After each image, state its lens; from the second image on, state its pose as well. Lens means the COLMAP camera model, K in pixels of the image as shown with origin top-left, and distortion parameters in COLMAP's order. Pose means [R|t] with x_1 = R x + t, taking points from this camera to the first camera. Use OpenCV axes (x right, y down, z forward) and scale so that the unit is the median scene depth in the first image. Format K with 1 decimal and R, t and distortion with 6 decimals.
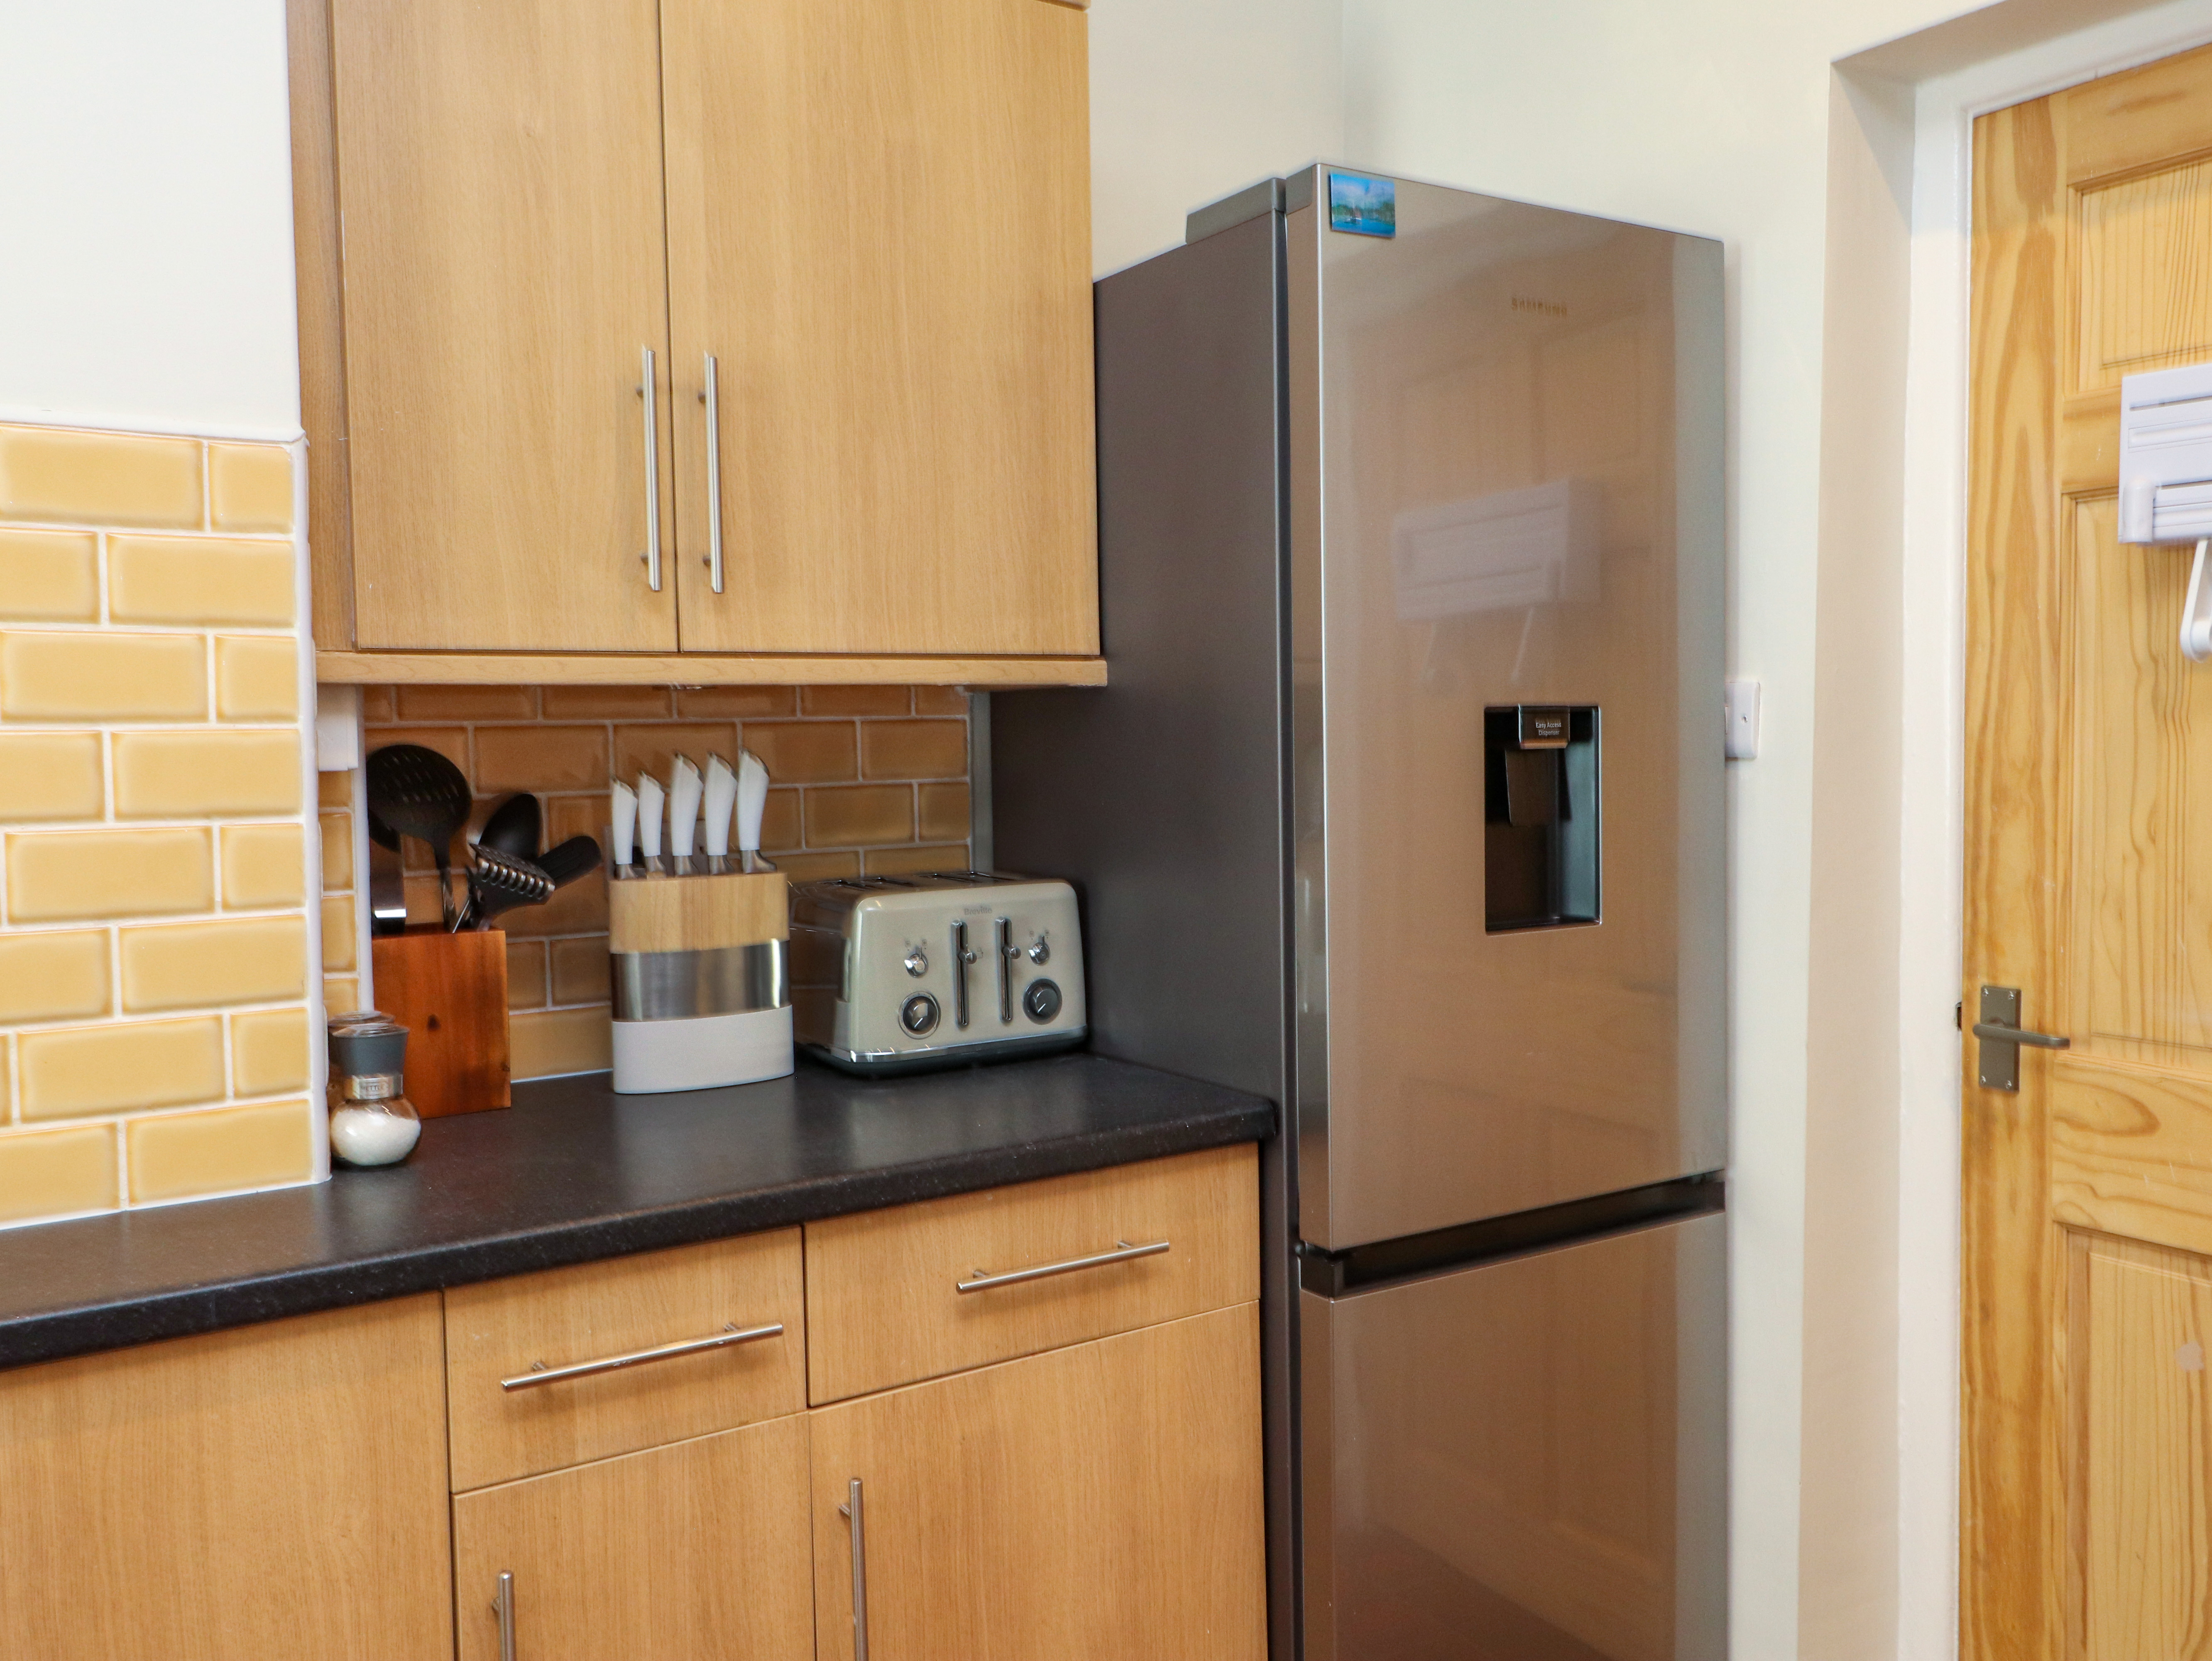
lens RADIAL K [[1820.4, 0, 1103.5], [0, 1820.4, 811.5], [0, 0, 1]] dist [0.011325, -0.008273]
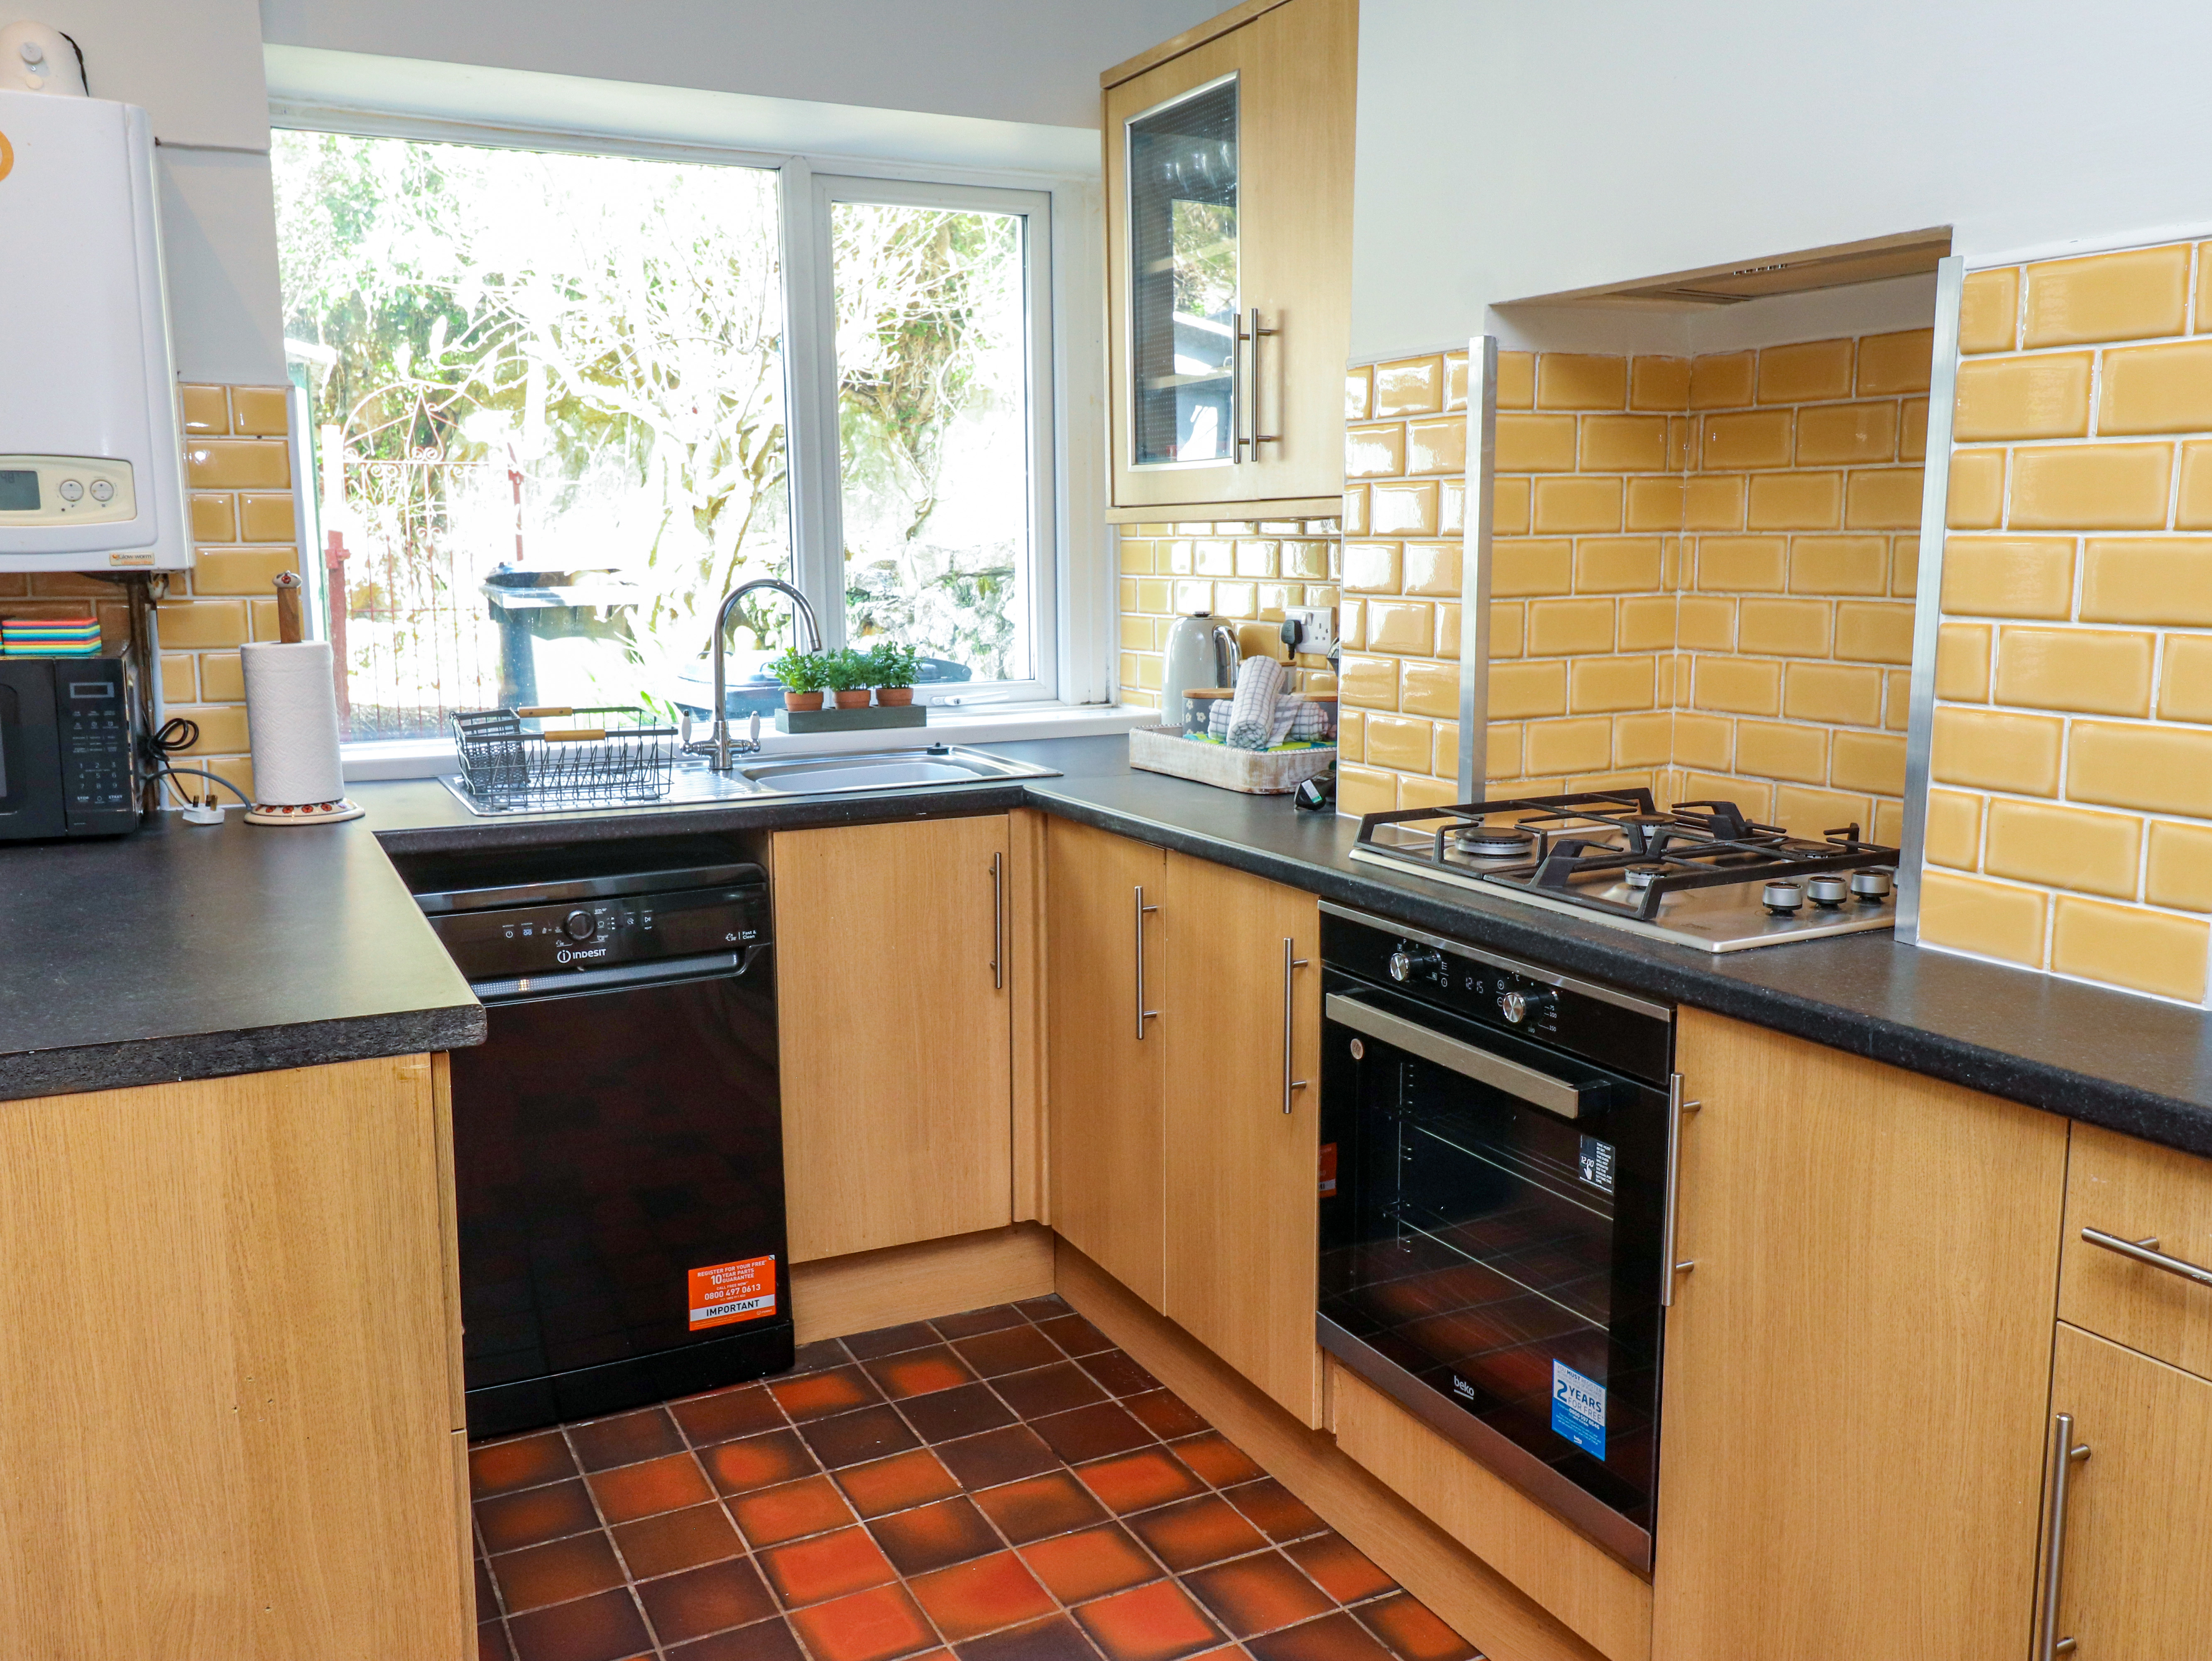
lens RADIAL K [[1820.4, 0, 1103.5], [0, 1820.4, 811.5], [0, 0, 1]] dist [0.011325, -0.008273]
pose [[-0.105358, 0.167748, -0.980184, 0.460365], [-0.040514, 0.984127, 0.172777, -0.036691], [0.993609, 0.057915, -0.096889, 0.410117]]
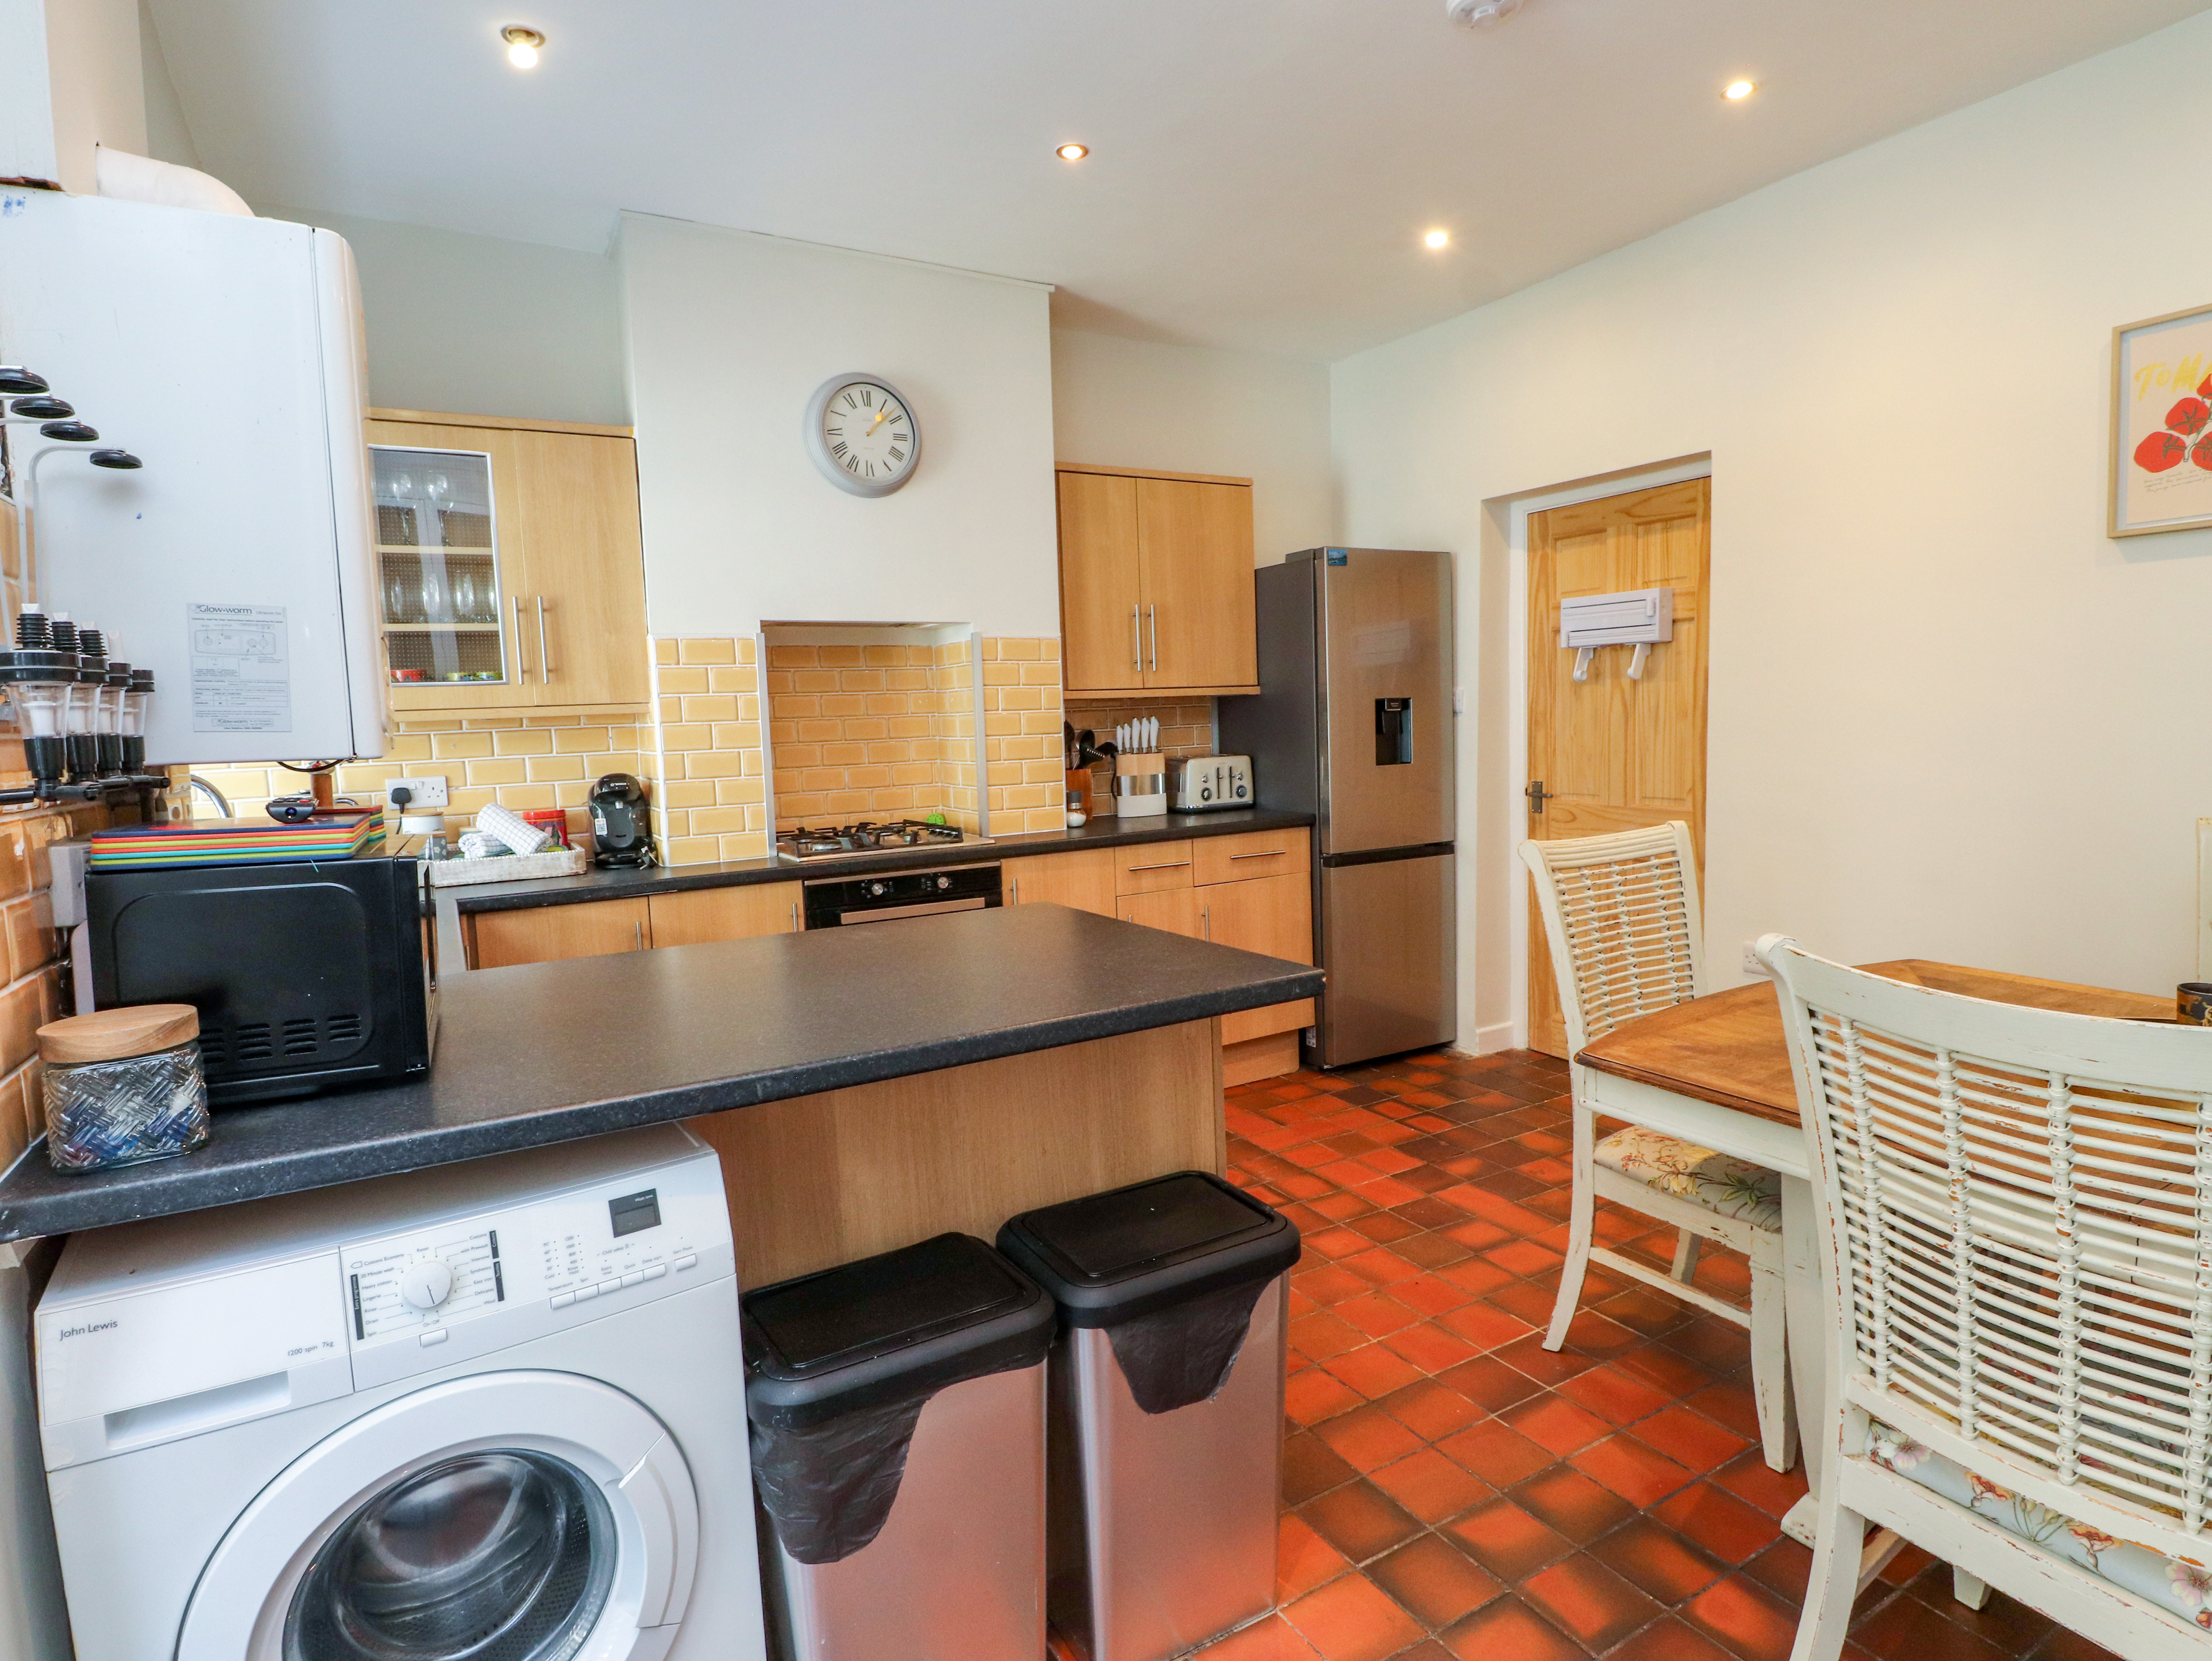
lens RADIAL K [[1186.0, 0, 1106.0], [0, 1186.0, 830.5], [0, 0, 1]] dist [0.003620, -0.020326]
pose [[0.997848, -0.013623, -0.064137, -0.149433], [0.017244, 0.998268, 0.056248, 0.053022], [0.063260, -0.057232, 0.996355, -1.216752]]
